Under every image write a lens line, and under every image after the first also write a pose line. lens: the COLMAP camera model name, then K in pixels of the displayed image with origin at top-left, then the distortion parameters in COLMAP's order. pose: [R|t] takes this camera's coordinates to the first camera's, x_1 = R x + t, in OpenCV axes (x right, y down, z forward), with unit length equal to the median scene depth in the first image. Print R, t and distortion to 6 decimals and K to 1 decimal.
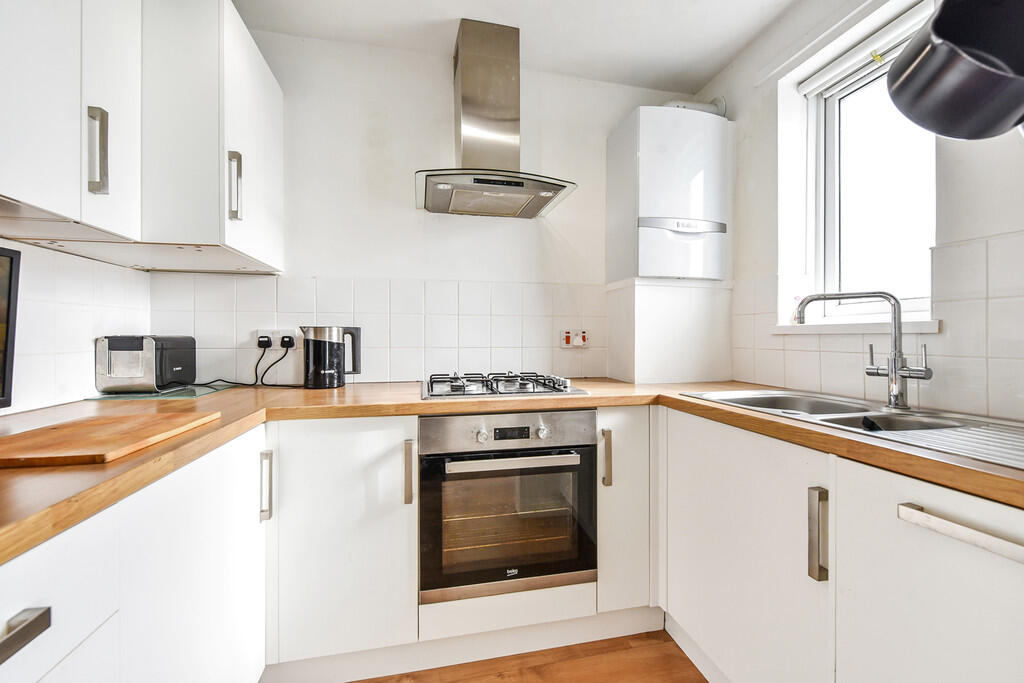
lens RADIAL K [[414.4, 0, 507.5], [0, 414.4, 338.9], [0, 0, 1]] dist [-0.004937, -0.000287]
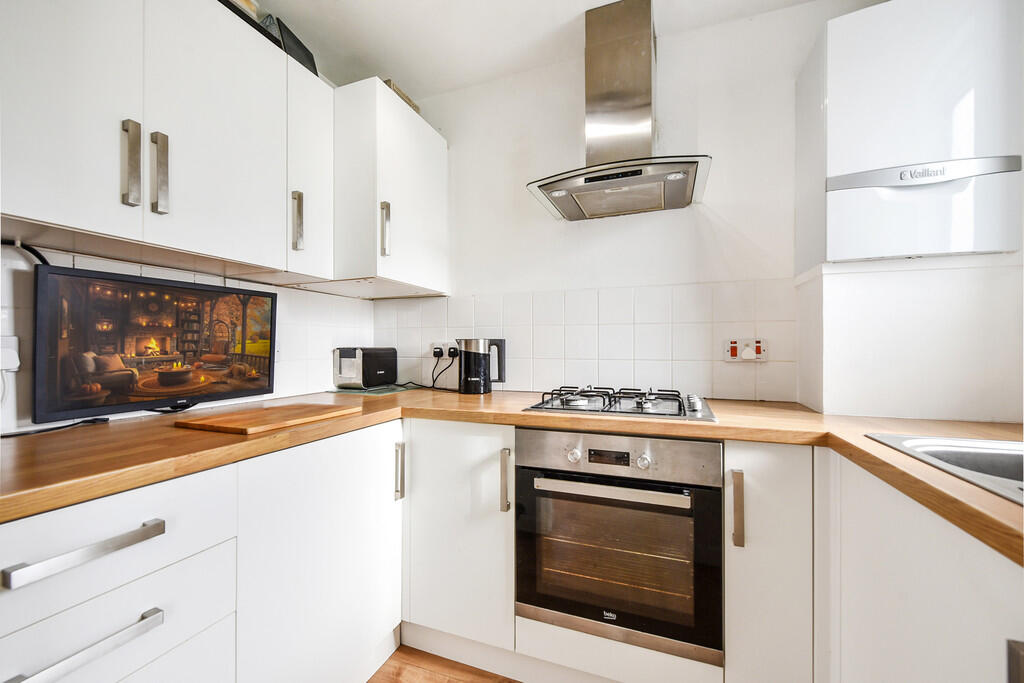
lens RADIAL K [[412.3, 0, 509.8], [0, 412.3, 346.2], [0, 0, 1]] dist [-0.000313, -0.000016]
pose [[0.833450, -0.003142, -0.552587, 0.288240], [-0.000875, 0.999975, -0.007005, -0.002574], [0.552595, 0.006322, 0.833426, 0.133873]]
